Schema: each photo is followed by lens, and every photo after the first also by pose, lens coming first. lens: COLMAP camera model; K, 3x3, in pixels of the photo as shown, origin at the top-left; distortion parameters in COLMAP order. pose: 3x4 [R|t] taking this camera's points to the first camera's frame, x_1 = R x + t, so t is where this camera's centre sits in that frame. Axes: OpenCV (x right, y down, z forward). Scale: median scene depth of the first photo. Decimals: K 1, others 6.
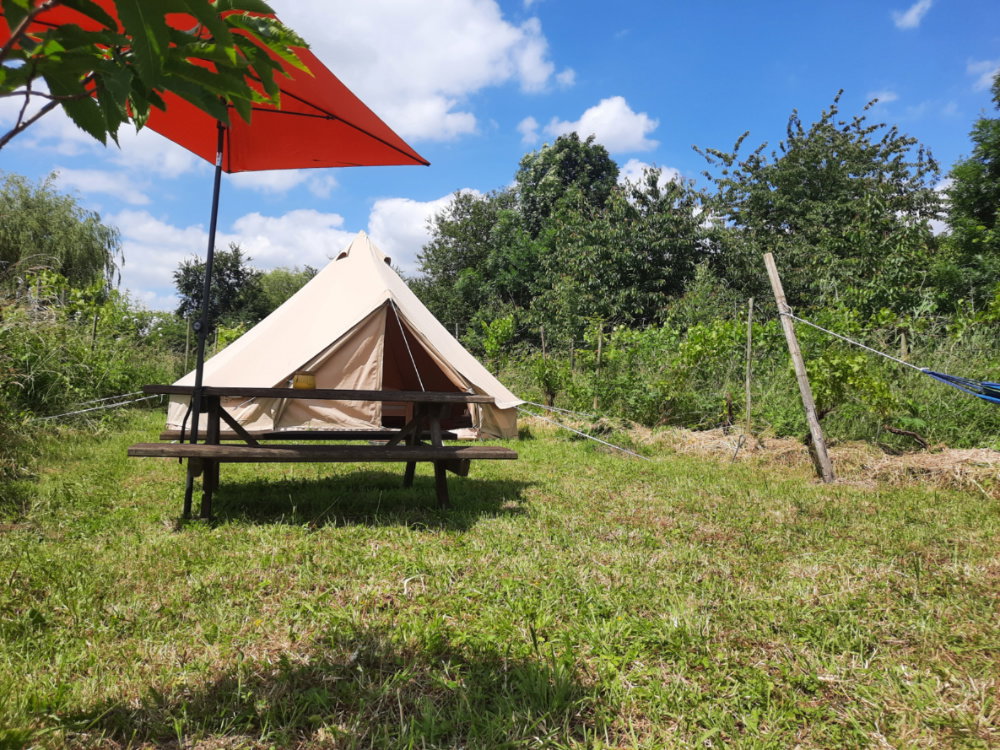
lens RADIAL K [[724.0, 0, 495.0], [0, 724.0, 376.7], [0, 0, 1]] dist [0.006329, -0.000927]
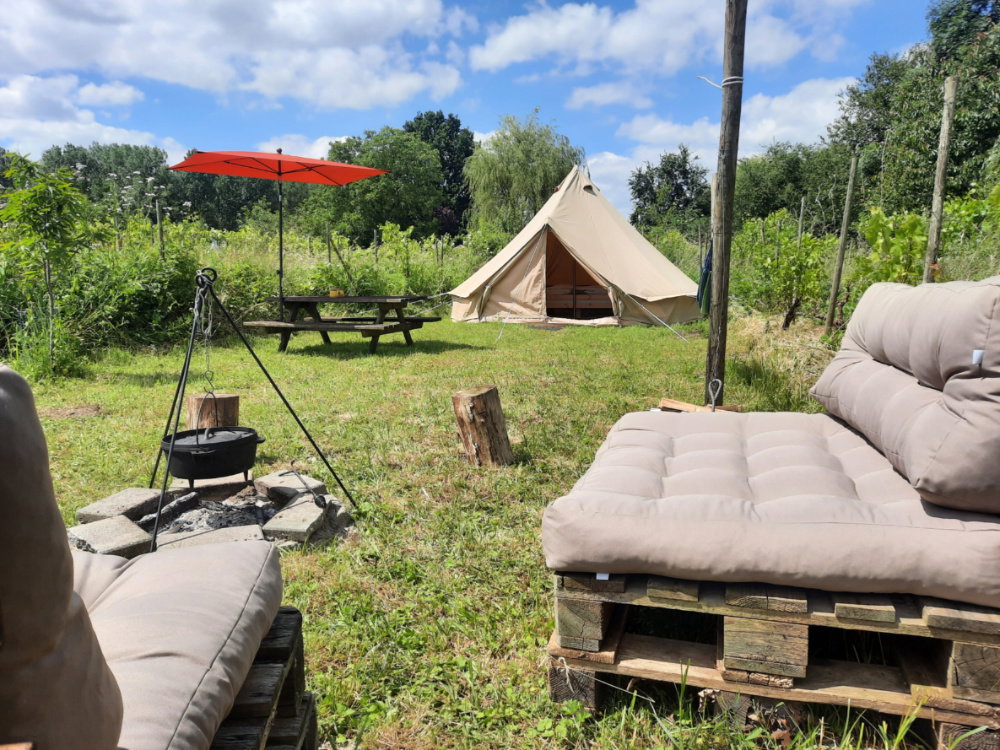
lens RADIAL K [[724.0, 0, 495.0], [0, 724.0, 376.7], [0, 0, 1]] dist [0.006329, -0.000927]
pose [[0.782340, 0.042092, -0.621427, 0.102623], [0.050972, 0.990041, 0.131231, -0.000892], [0.620762, -0.134342, 0.772403, -0.030750]]
